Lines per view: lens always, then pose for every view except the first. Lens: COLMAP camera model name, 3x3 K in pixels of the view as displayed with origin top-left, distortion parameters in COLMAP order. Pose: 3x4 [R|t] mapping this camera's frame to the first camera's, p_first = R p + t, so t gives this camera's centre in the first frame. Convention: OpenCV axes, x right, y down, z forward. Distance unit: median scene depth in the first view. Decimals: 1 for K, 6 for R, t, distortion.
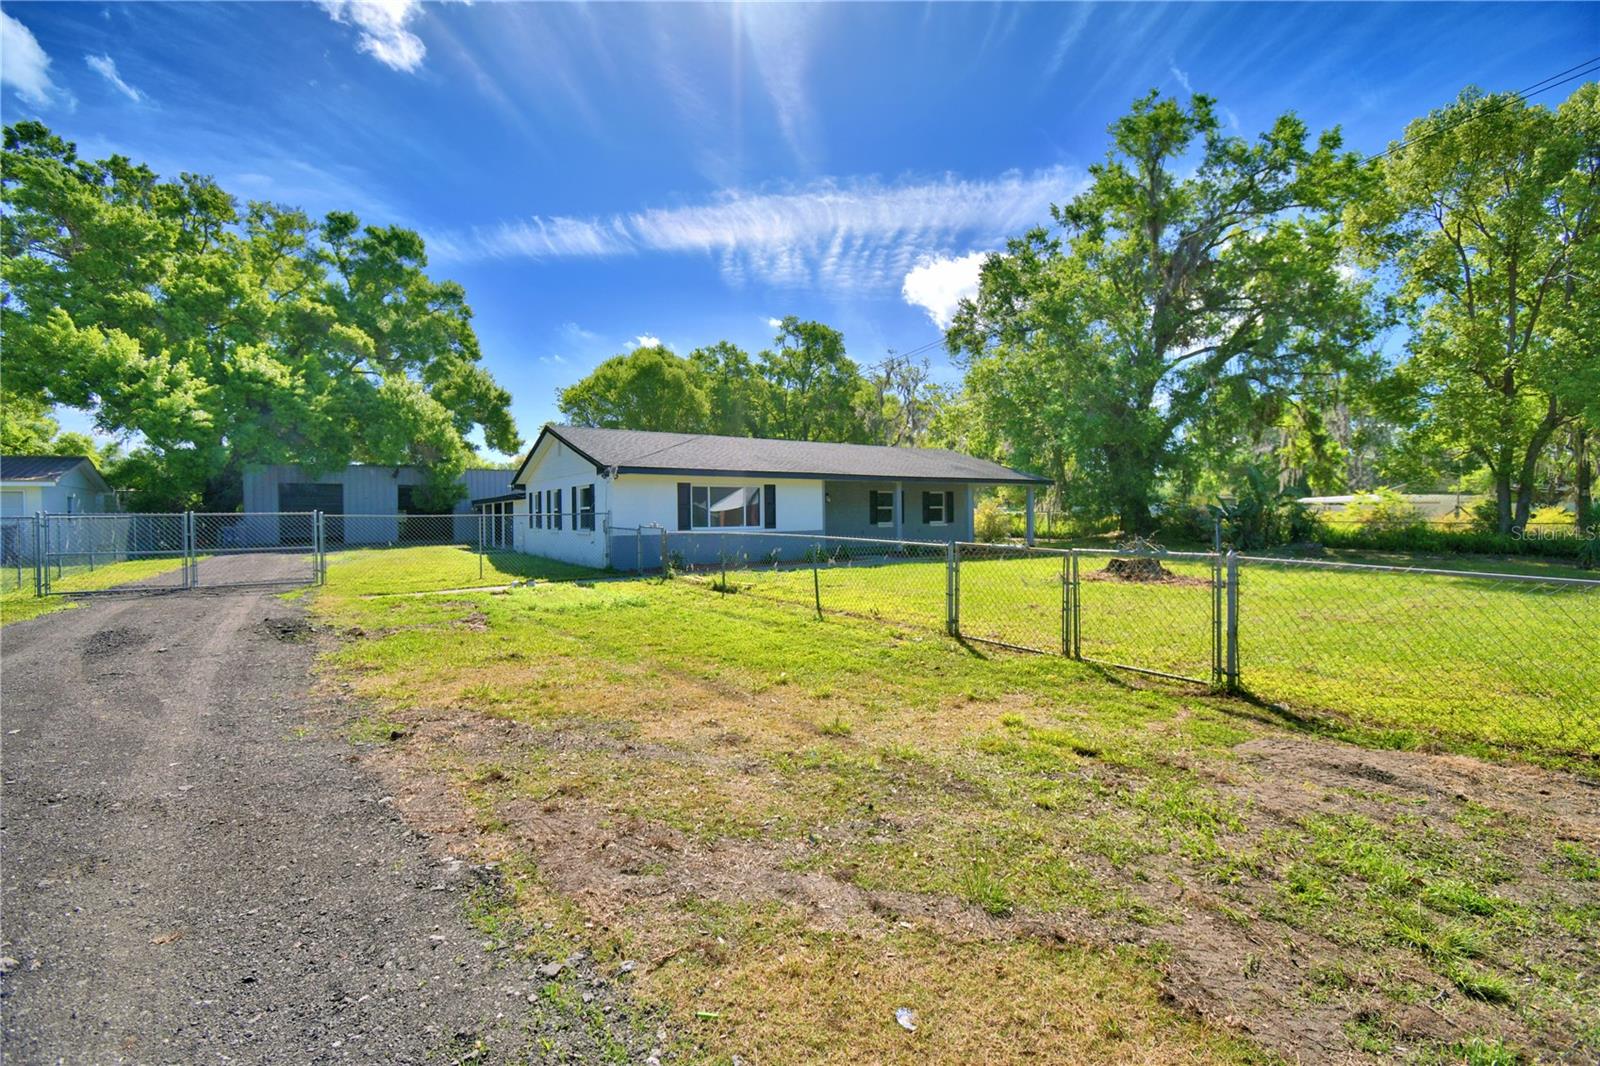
lens RADIAL K [[695.9, 0, 793.1], [0, 695.9, 540.6], [0, 0, 1]] dist [0.022022, -0.032689]
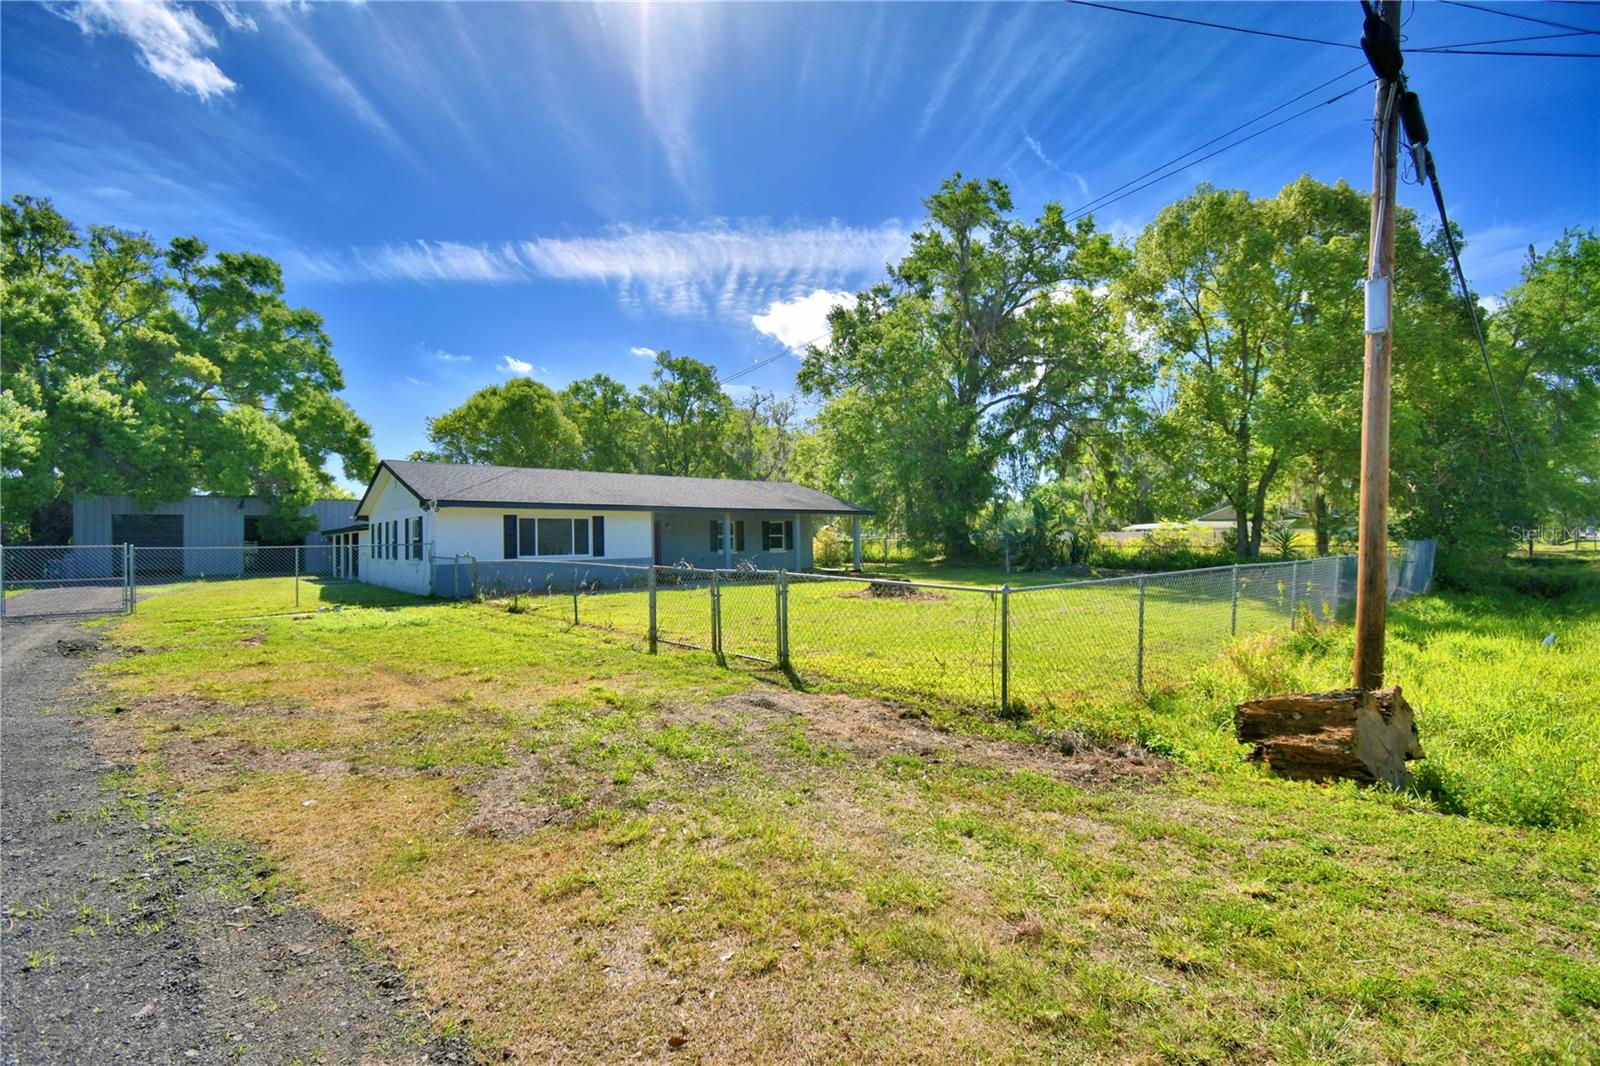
lens RADIAL K [[699.1, 0, 794.5], [0, 699.1, 536.2], [0, 0, 1]] dist [0.020549, -0.026870]
pose [[0.991863, -0.005581, 0.127191, 0.079455], [0.011439, 0.998905, -0.045374, 0.002490], [-0.126798, 0.046460, 0.990840, -0.072784]]
